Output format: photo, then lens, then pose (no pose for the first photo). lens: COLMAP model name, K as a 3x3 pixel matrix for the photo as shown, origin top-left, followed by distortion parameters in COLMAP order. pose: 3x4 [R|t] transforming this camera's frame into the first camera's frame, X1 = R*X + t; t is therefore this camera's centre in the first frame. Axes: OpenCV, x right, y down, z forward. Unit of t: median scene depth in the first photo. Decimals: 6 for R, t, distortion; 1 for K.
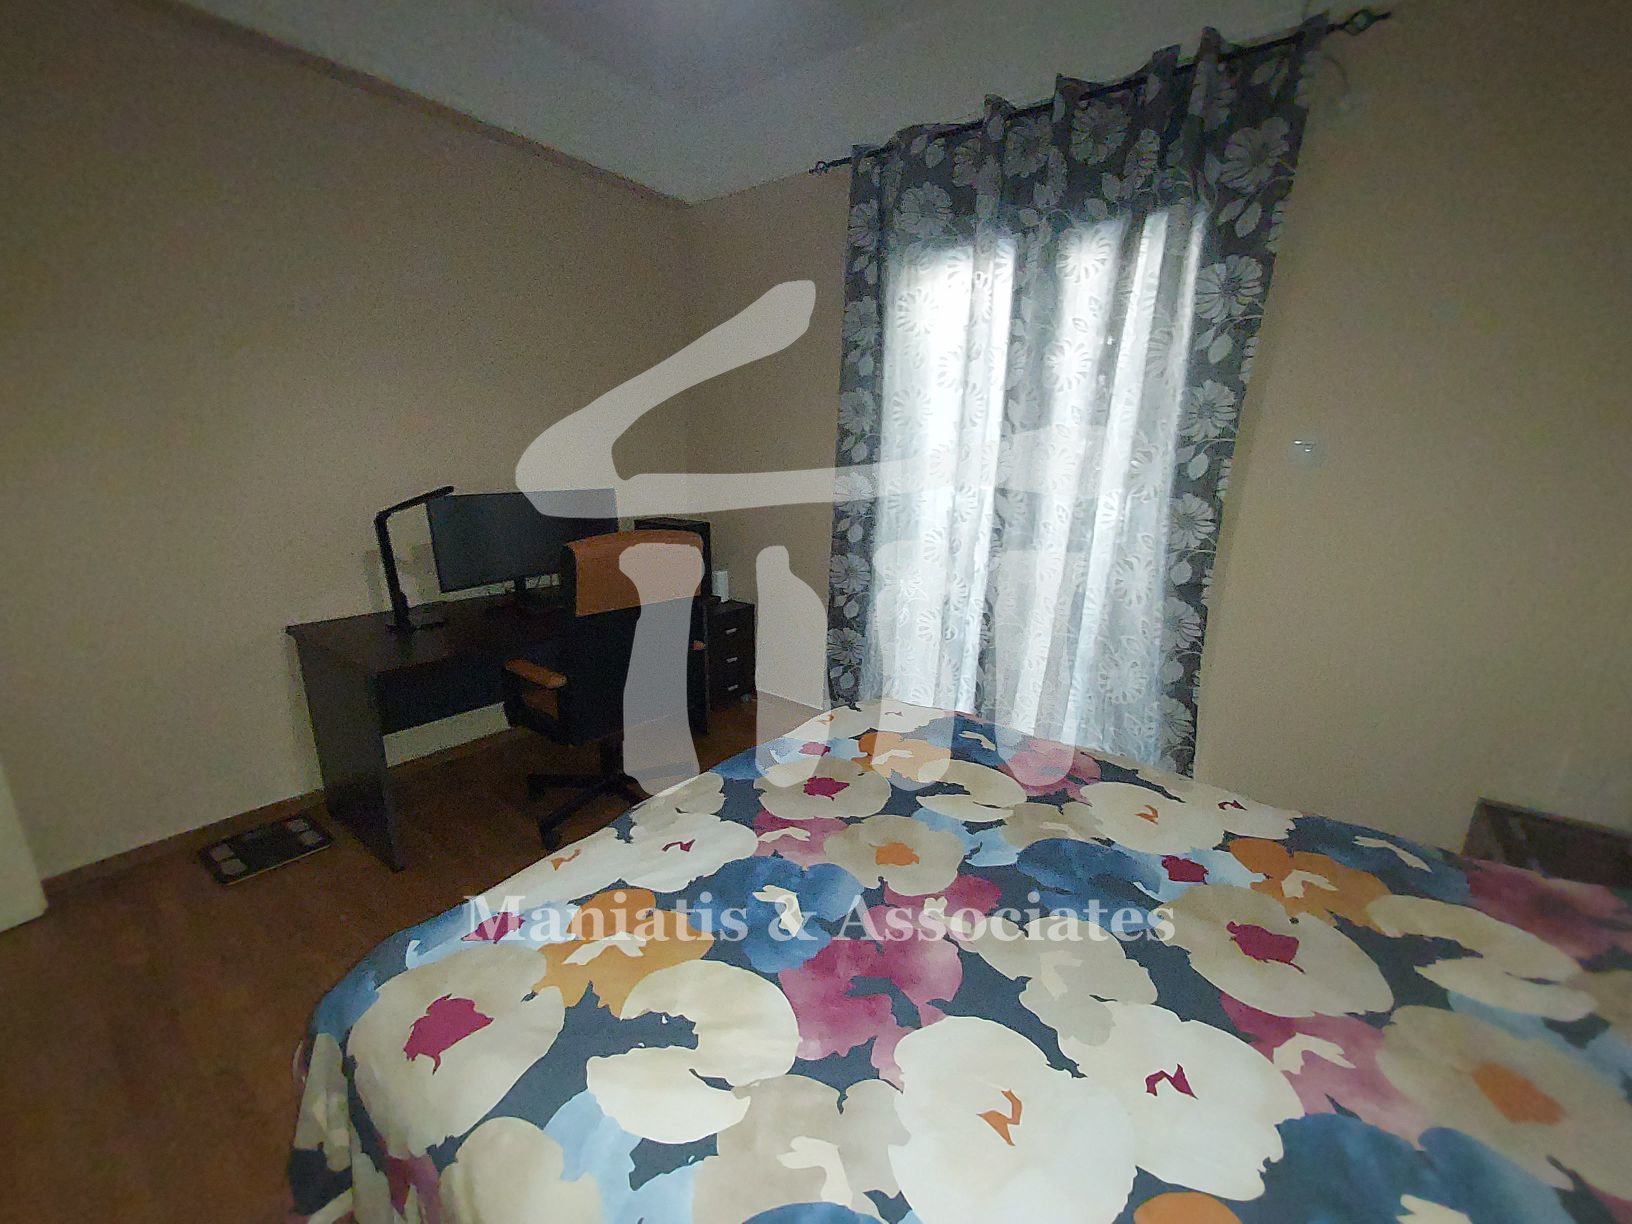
lens RADIAL K [[647.3, 0, 840.9], [0, 647.3, 630.5], [0, 0, 1]] dist [0.000915, 0.000311]
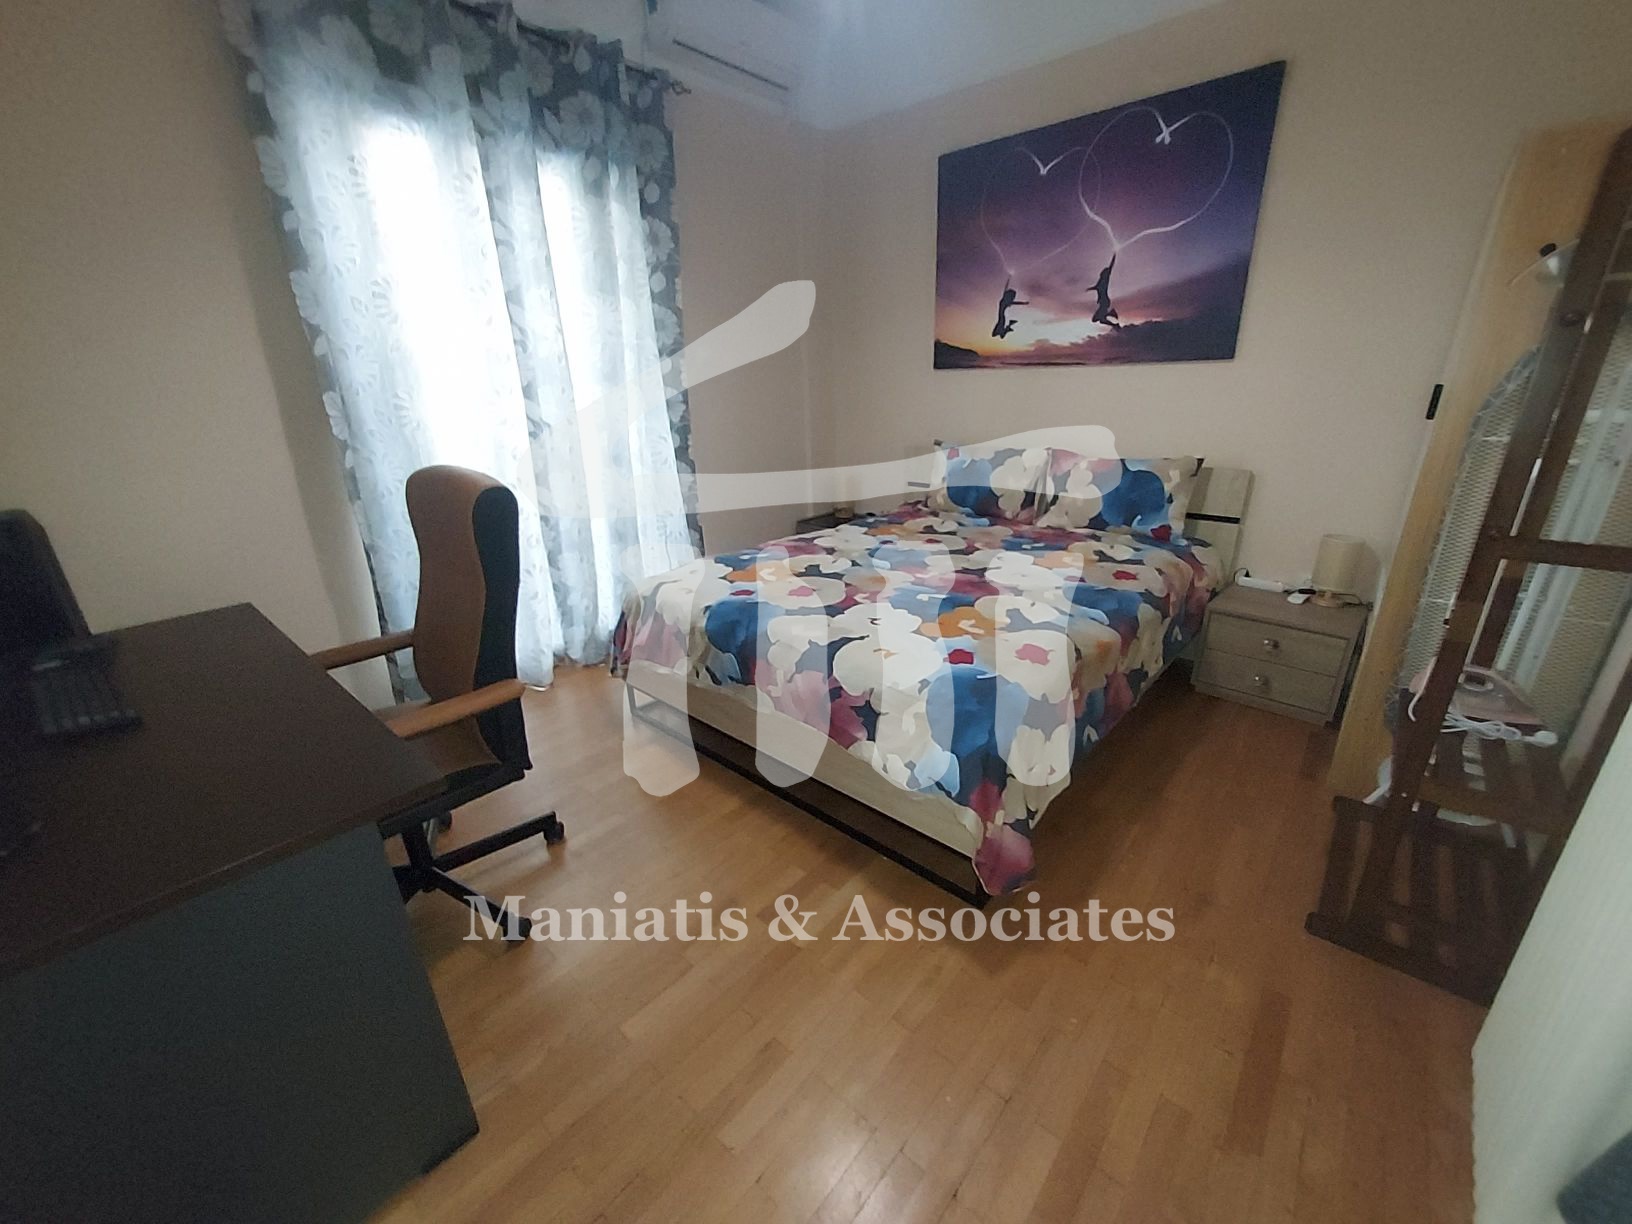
lens RADIAL K [[646.5, 0, 845.6], [0, 646.5, 630.3], [0, 0, 1]] dist [0.002185, -0.005315]
pose [[0.068767, -0.386954, 0.919531, -0.979050], [0.280935, 0.891924, 0.354327, -0.118192], [-0.957260, 0.233963, 0.170044, 0.486023]]
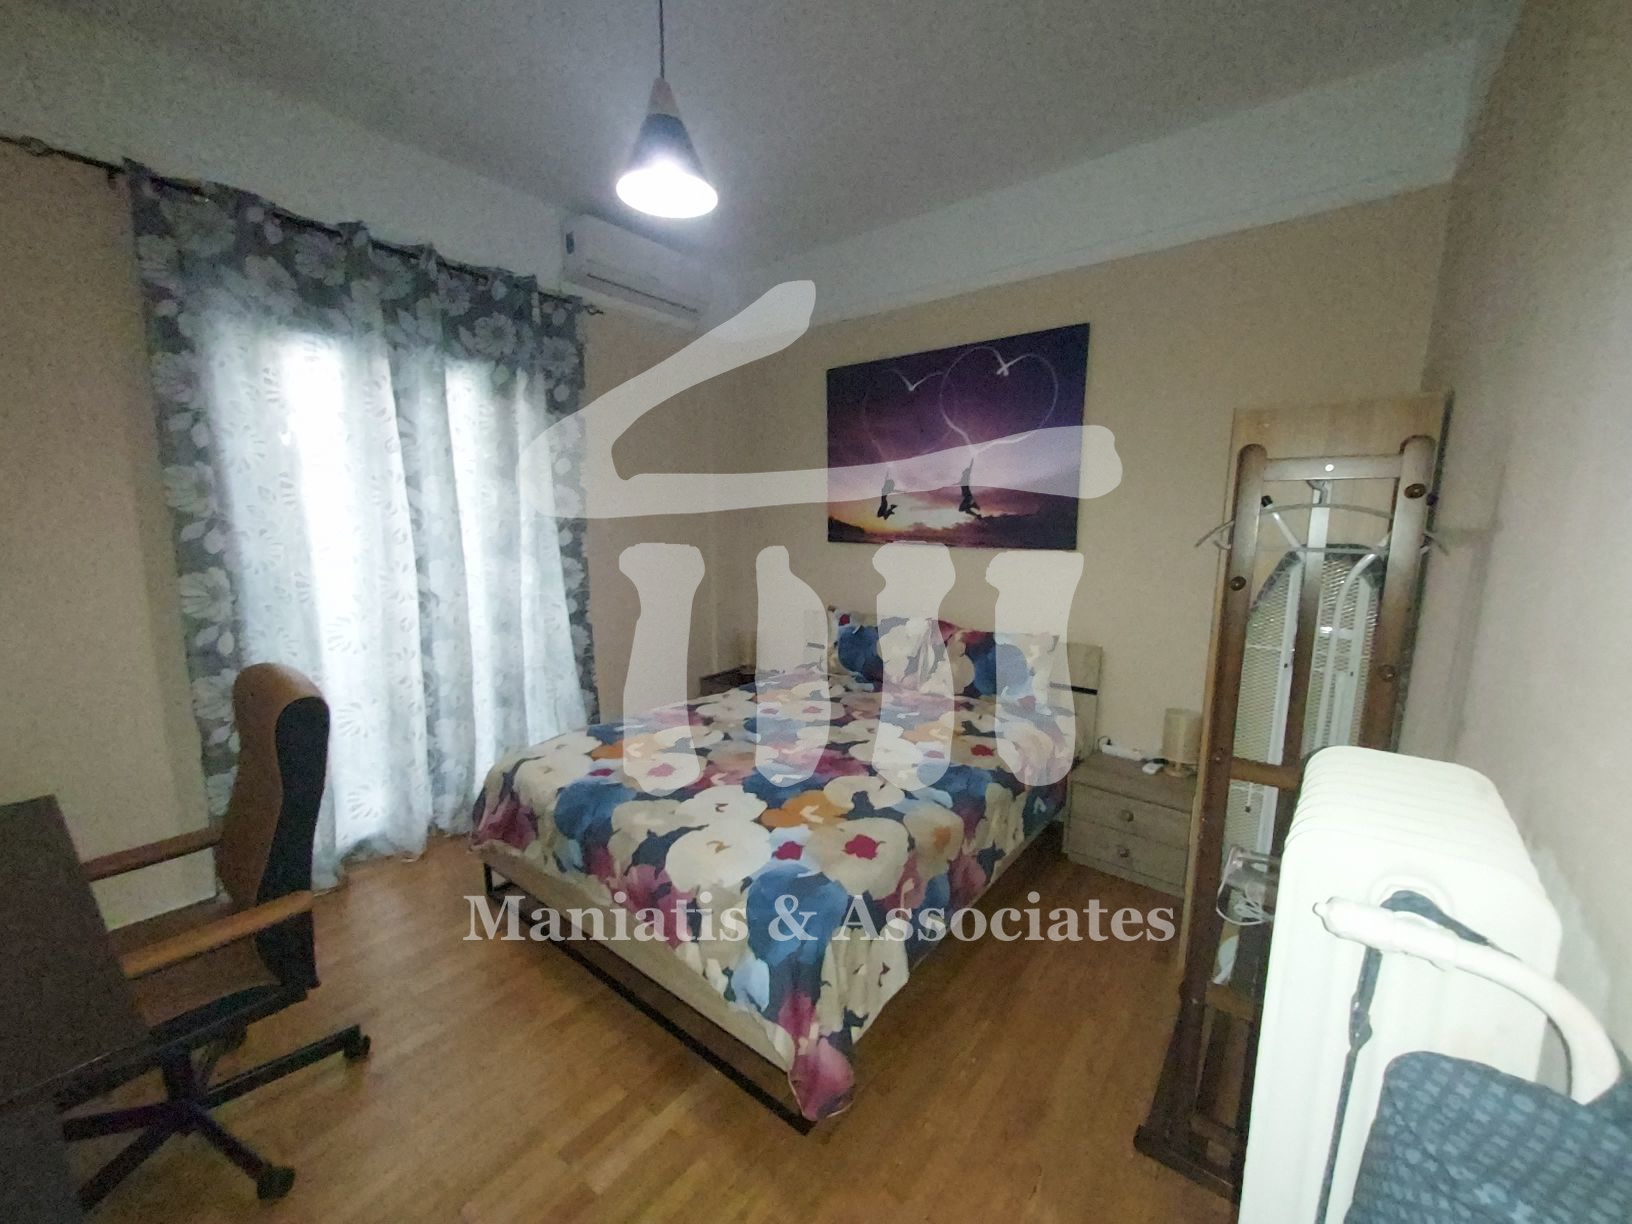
lens RADIAL K [[646.5, 0, 845.6], [0, 646.5, 630.3], [0, 0, 1]] dist [0.002185, -0.005315]
pose [[0.001191, -0.197977, 0.980206, -0.984643], [0.256744, 0.947410, 0.191041, -0.163267], [-0.966479, 0.251434, 0.051957, 0.318472]]
